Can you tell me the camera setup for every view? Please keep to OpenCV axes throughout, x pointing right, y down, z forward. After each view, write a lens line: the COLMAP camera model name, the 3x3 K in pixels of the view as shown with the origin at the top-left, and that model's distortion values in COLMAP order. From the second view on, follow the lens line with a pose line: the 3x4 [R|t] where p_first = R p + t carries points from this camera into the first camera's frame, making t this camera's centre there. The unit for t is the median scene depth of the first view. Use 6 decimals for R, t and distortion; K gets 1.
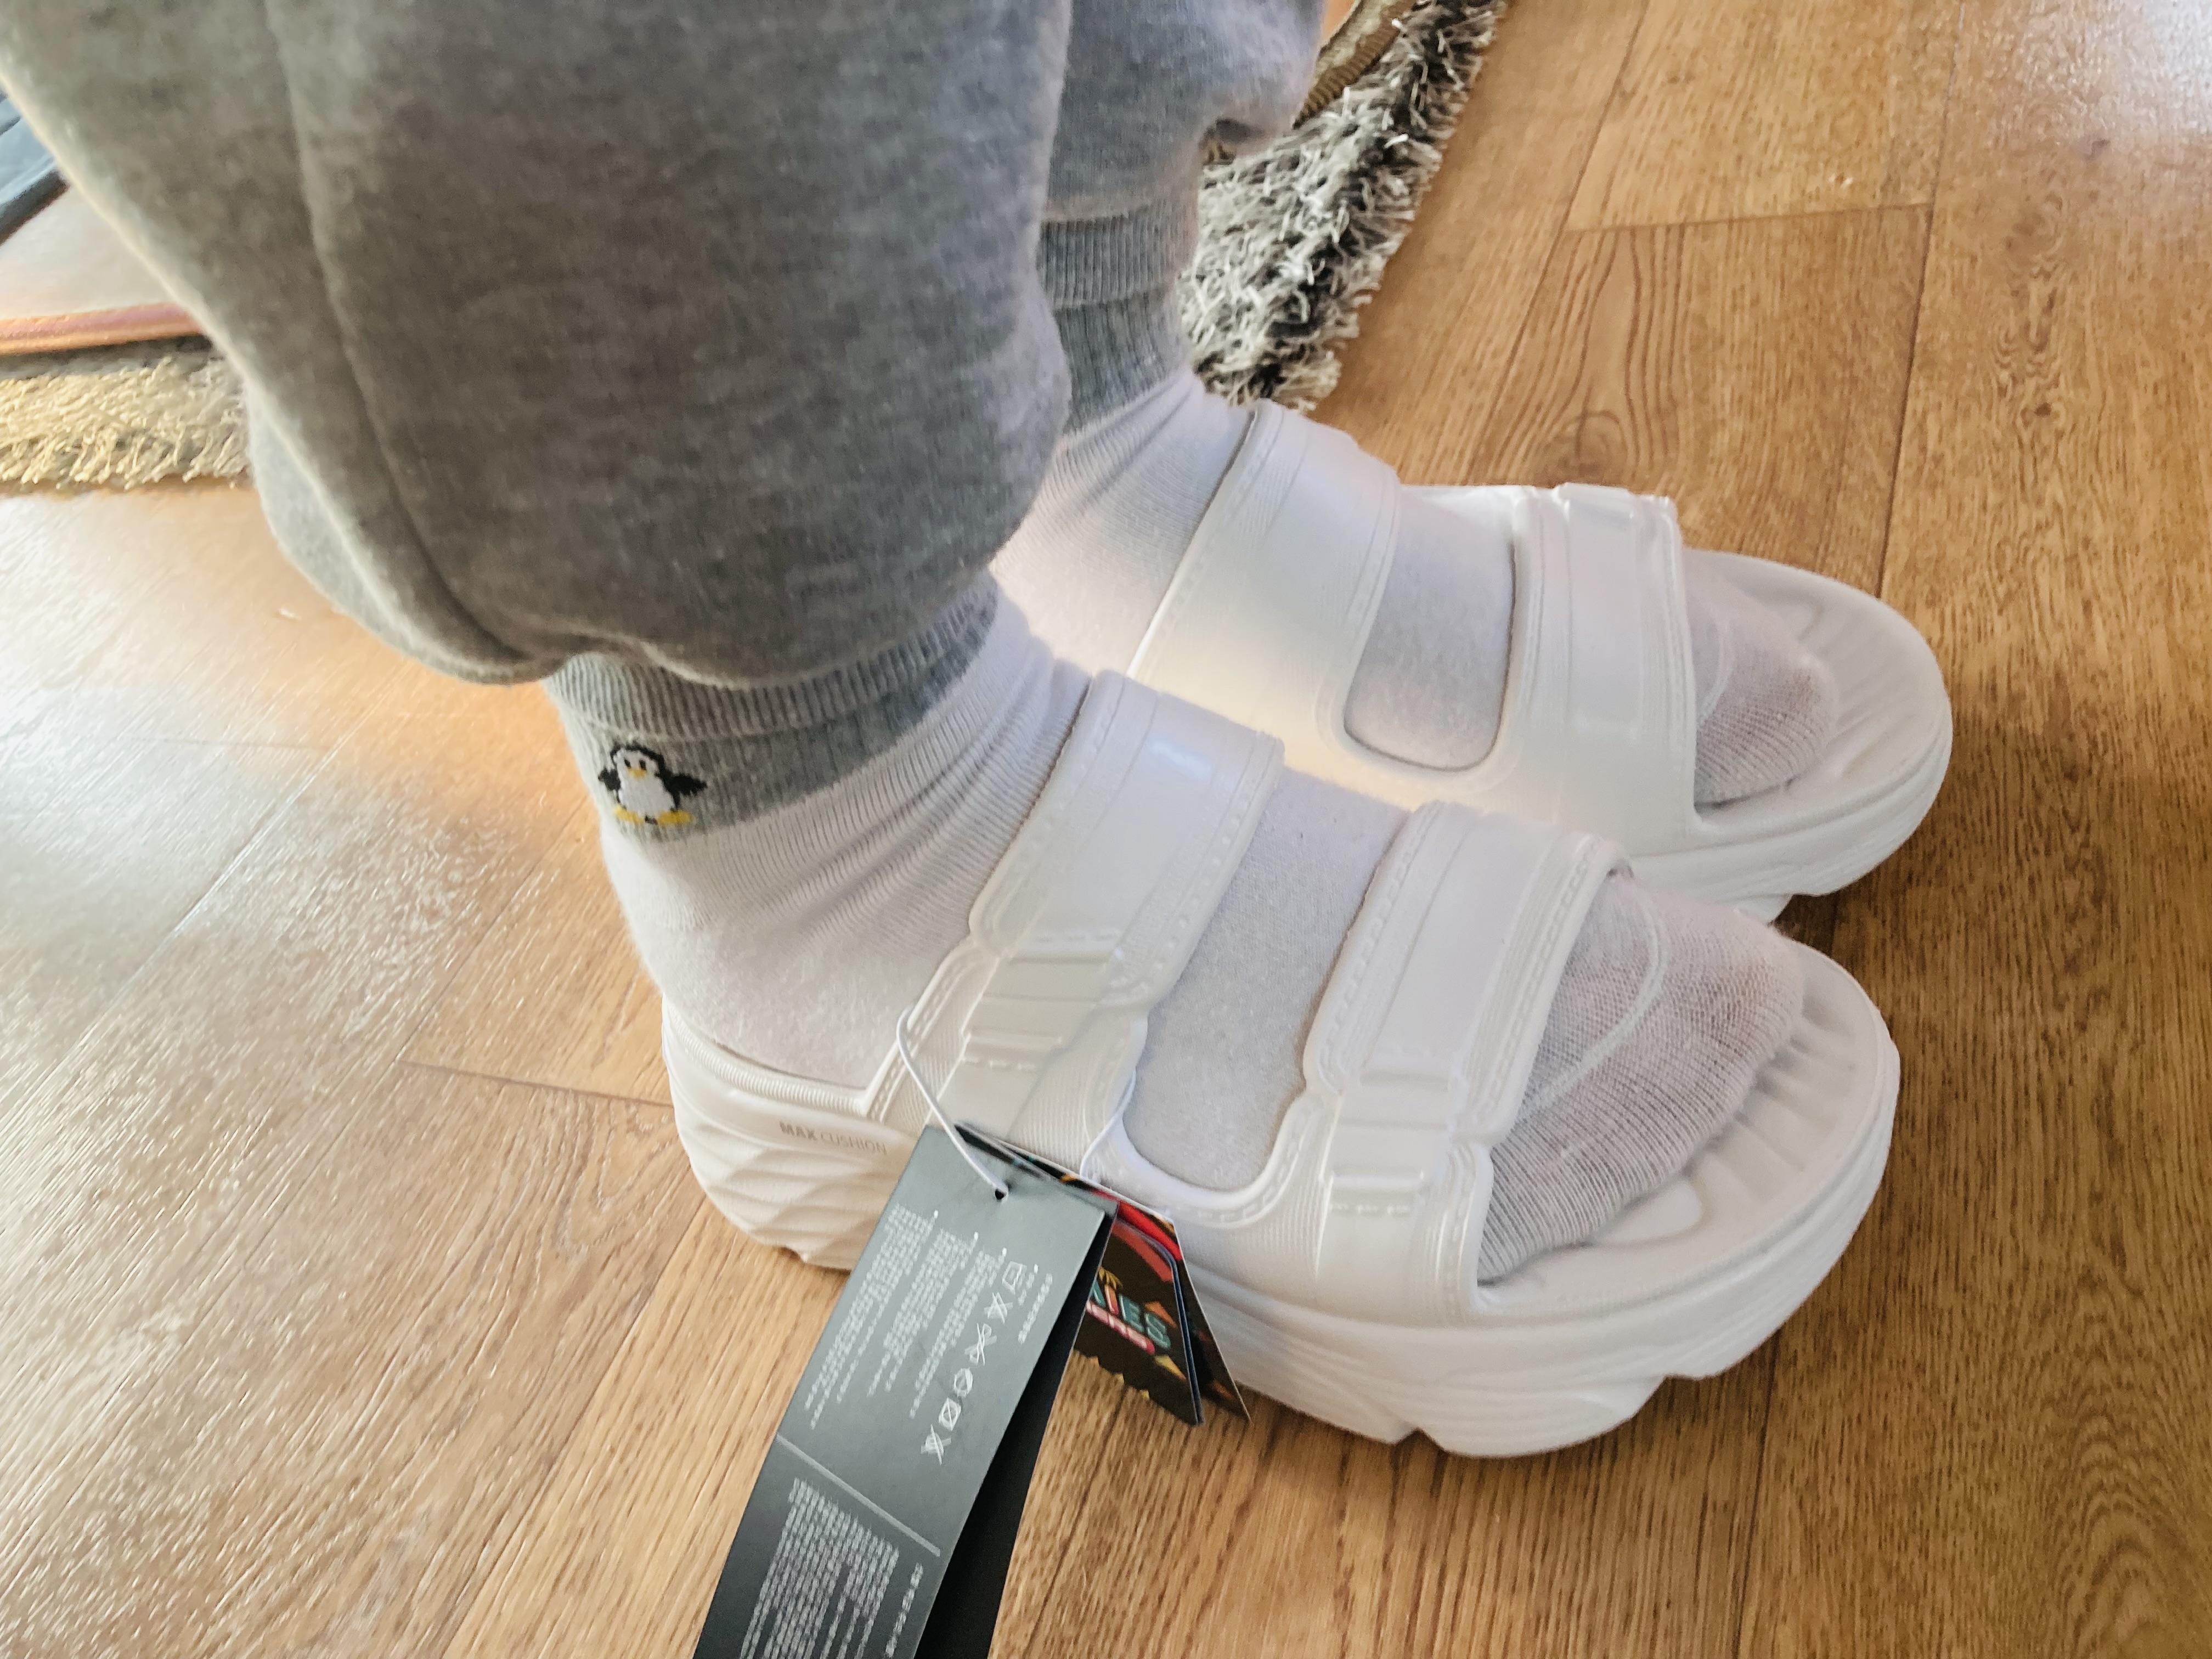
lens RADIAL K [[1801.1, 0, 1106.0], [0, 1801.1, 829.5], [0, 0, 1]] dist [-0.002316, -0.002983]
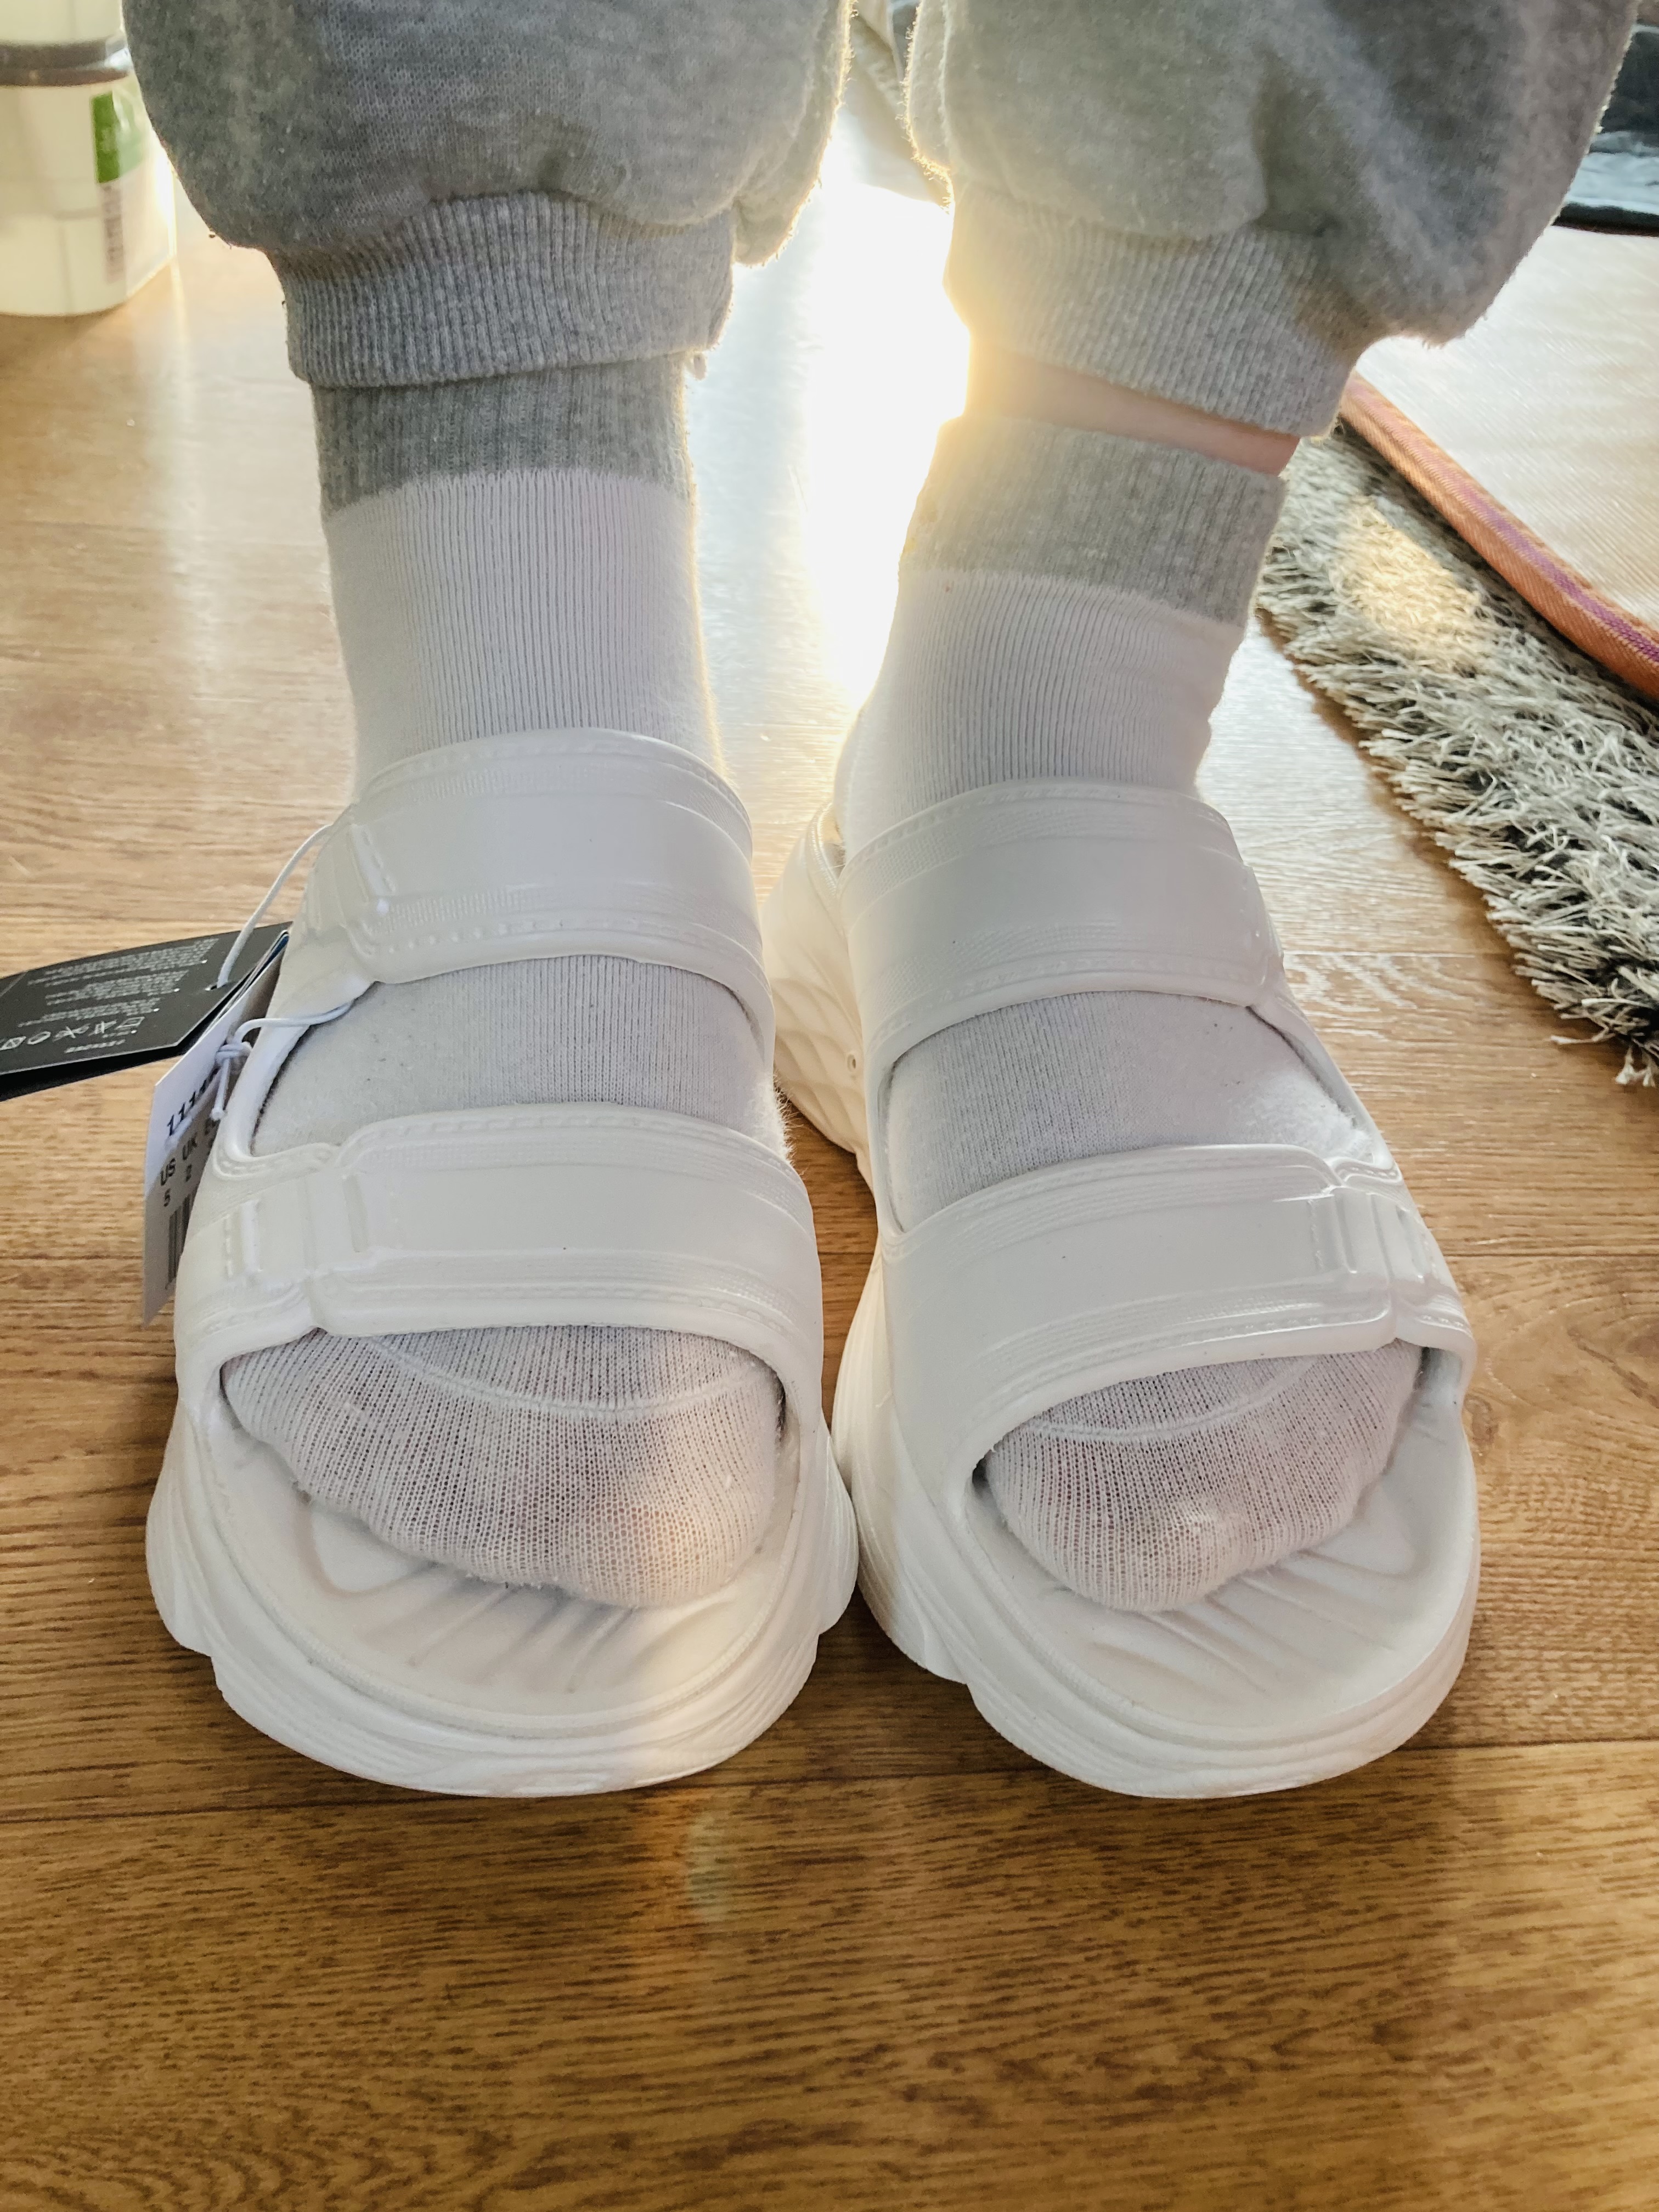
lens RADIAL K [[1772.1, 0, 829.5], [0, 1772.1, 1106.0], [0, 0, 1]] dist [0.076516, -0.113095]
pose [[0.416870, 0.787346, -0.454209, 0.576163], [-0.778554, 0.567181, 0.268625, -0.286470], [0.469120, 0.241644, 0.849432, 0.319698]]
